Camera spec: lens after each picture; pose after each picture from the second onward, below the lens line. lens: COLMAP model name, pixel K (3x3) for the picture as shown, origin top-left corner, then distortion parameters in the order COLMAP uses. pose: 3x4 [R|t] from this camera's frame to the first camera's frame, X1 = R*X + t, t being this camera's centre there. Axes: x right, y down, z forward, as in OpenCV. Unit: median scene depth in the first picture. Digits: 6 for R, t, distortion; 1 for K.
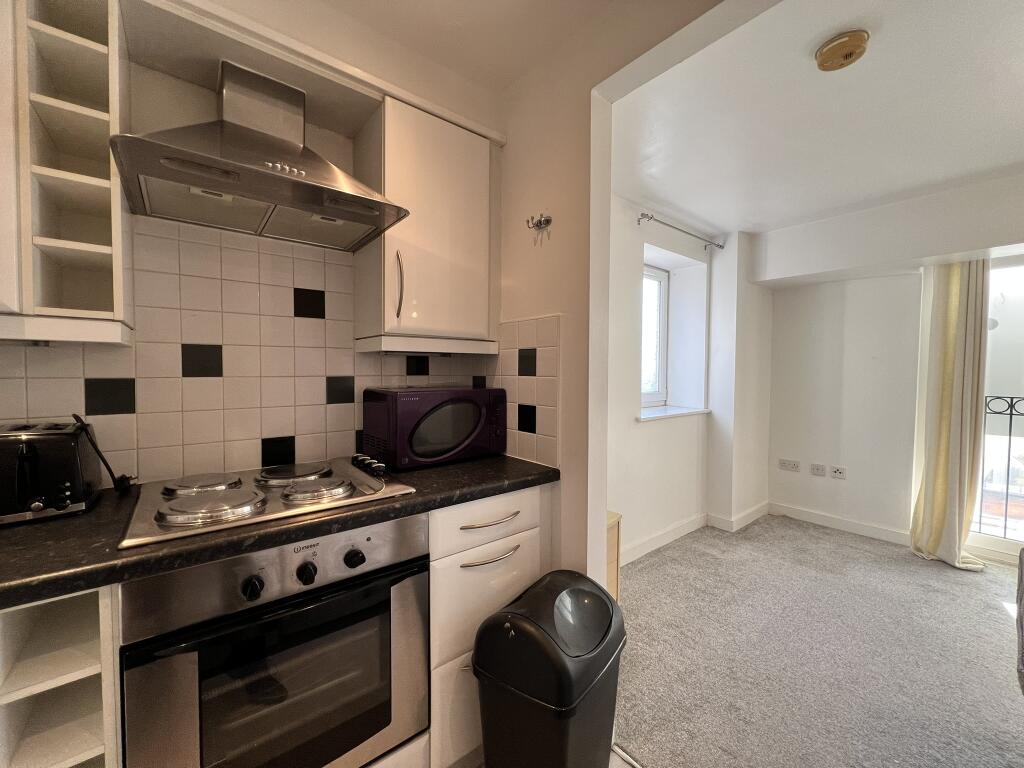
lens RADIAL K [[410.4, 0, 510.7], [0, 410.4, 381.2], [0, 0, 1]] dist [-0.000693, -0.000346]
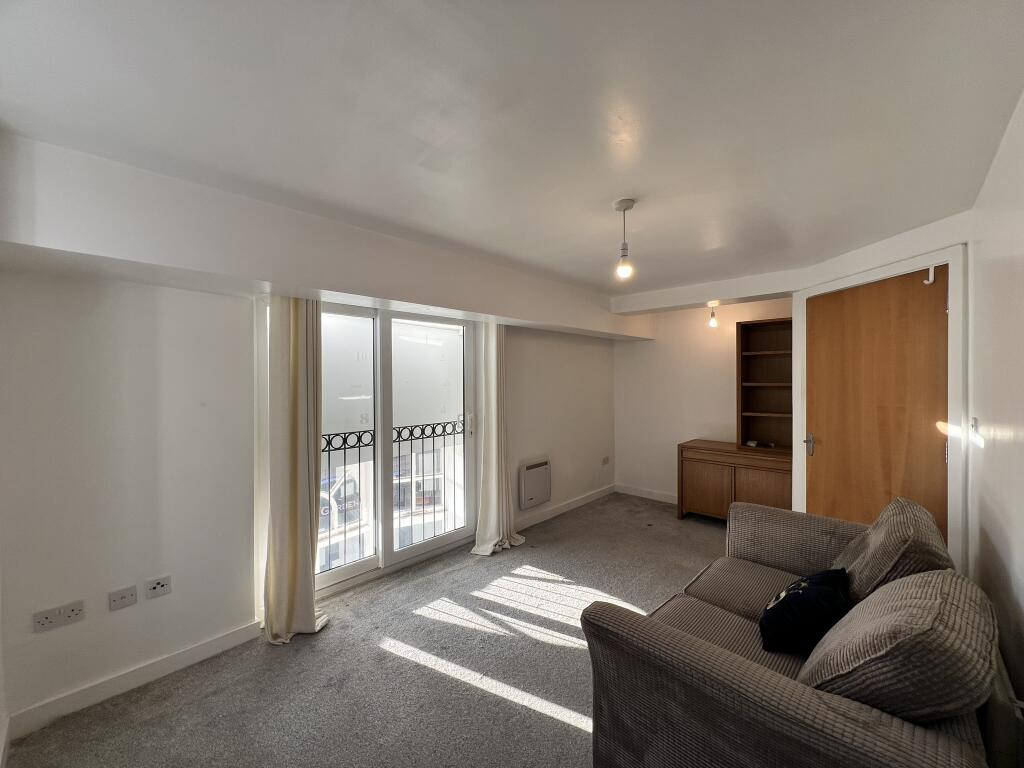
lens RADIAL K [[410.4, 0, 510.7], [0, 410.4, 381.2], [0, 0, 1]] dist [-0.000693, -0.000346]
pose [[-0.125771, -0.014937, 0.991947, 0.268062], [0.038312, 0.999068, 0.019902, -0.213203], [-0.991319, 0.040507, -0.125081, 1.309399]]
